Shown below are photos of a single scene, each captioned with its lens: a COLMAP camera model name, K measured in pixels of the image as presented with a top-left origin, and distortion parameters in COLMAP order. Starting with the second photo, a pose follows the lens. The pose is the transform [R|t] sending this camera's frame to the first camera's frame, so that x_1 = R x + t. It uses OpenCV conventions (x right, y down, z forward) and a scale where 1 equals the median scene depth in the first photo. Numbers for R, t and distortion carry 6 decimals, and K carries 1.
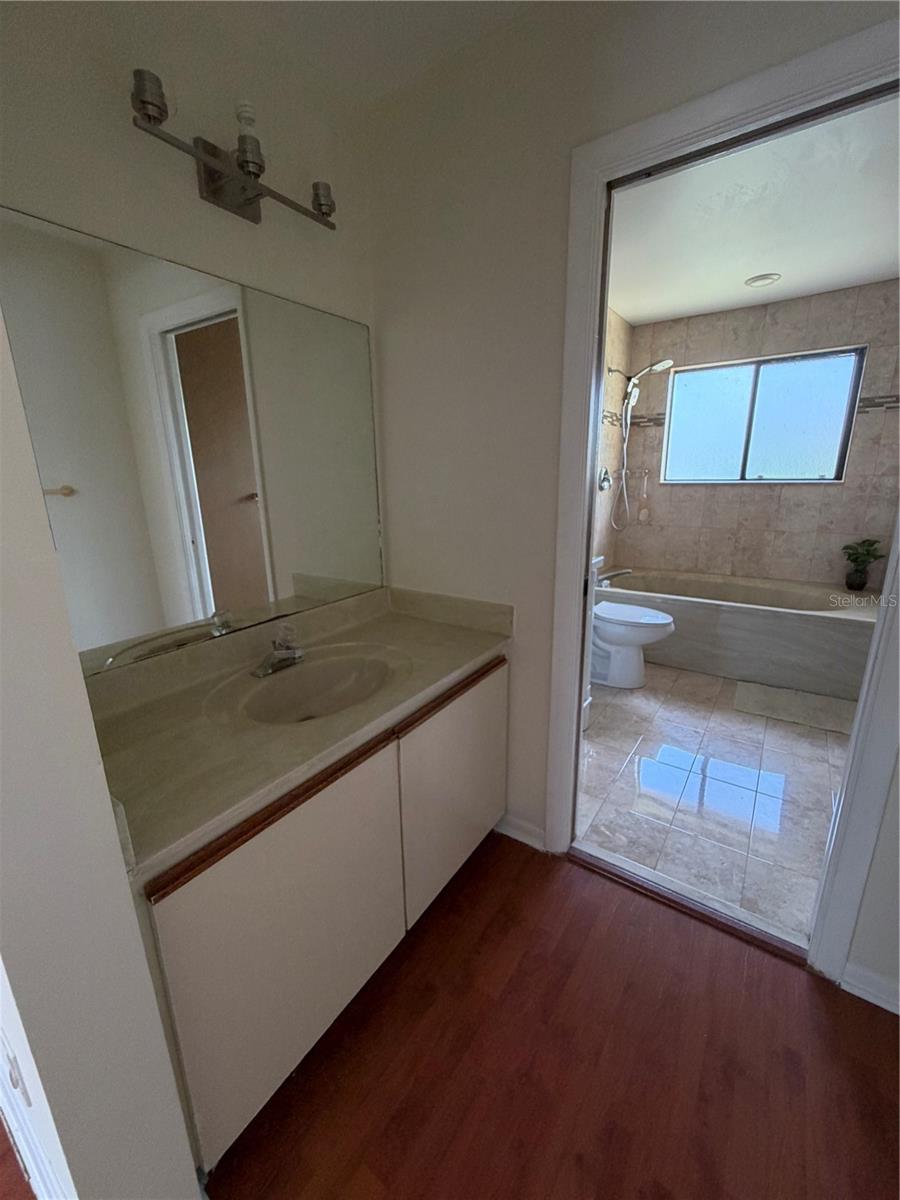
lens RADIAL K [[483.9, 0, 450.0], [0, 483.9, 600.0], [0, 0, 1]] dist [-0.000823, -0.000166]
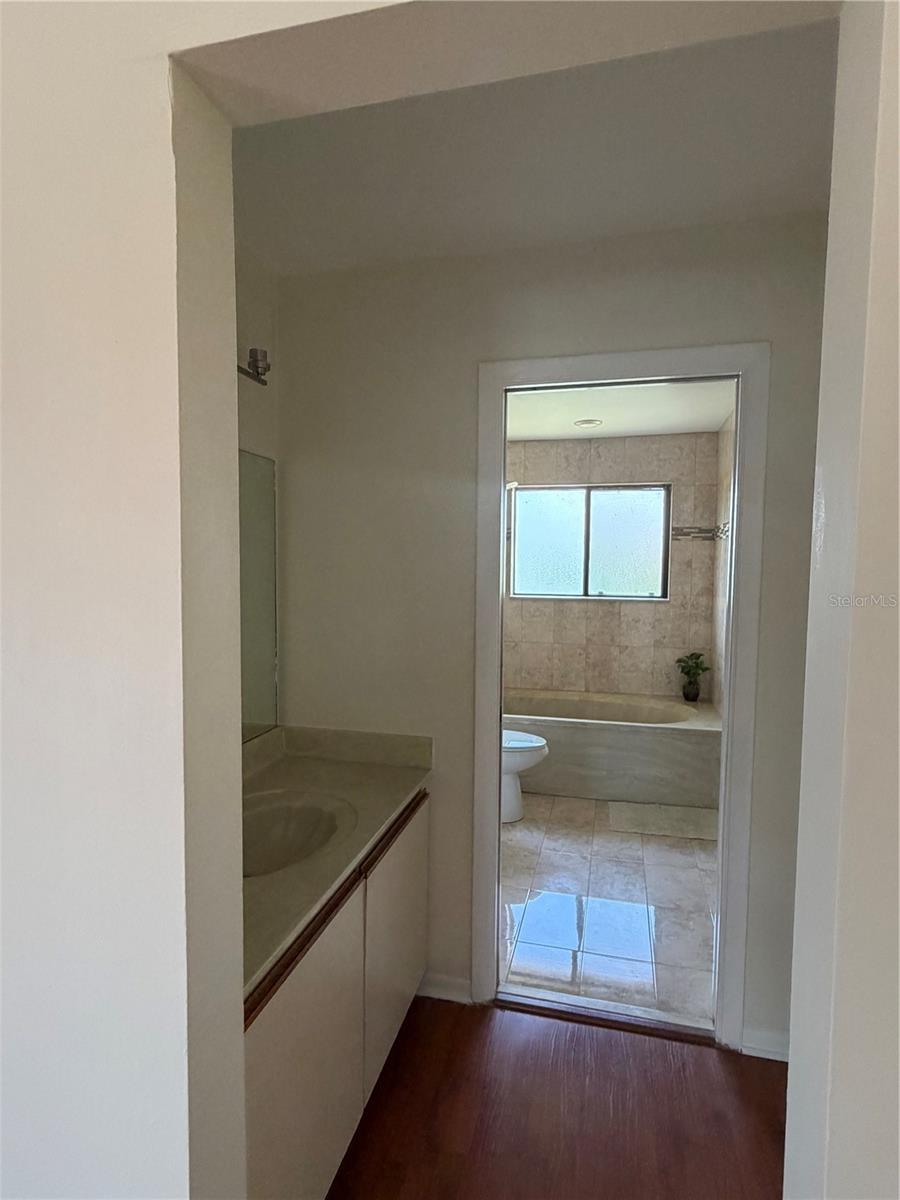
lens RADIAL K [[661.7, 0, 450.0], [0, 661.7, 600.0], [0, 0, 1]] dist [0.001756, 0.001723]
pose [[0.931333, 0.004704, 0.364138, -0.190522], [0.067082, 0.980590, -0.184239, -0.006305], [-0.357937, 0.196015, 0.912940, -0.183639]]
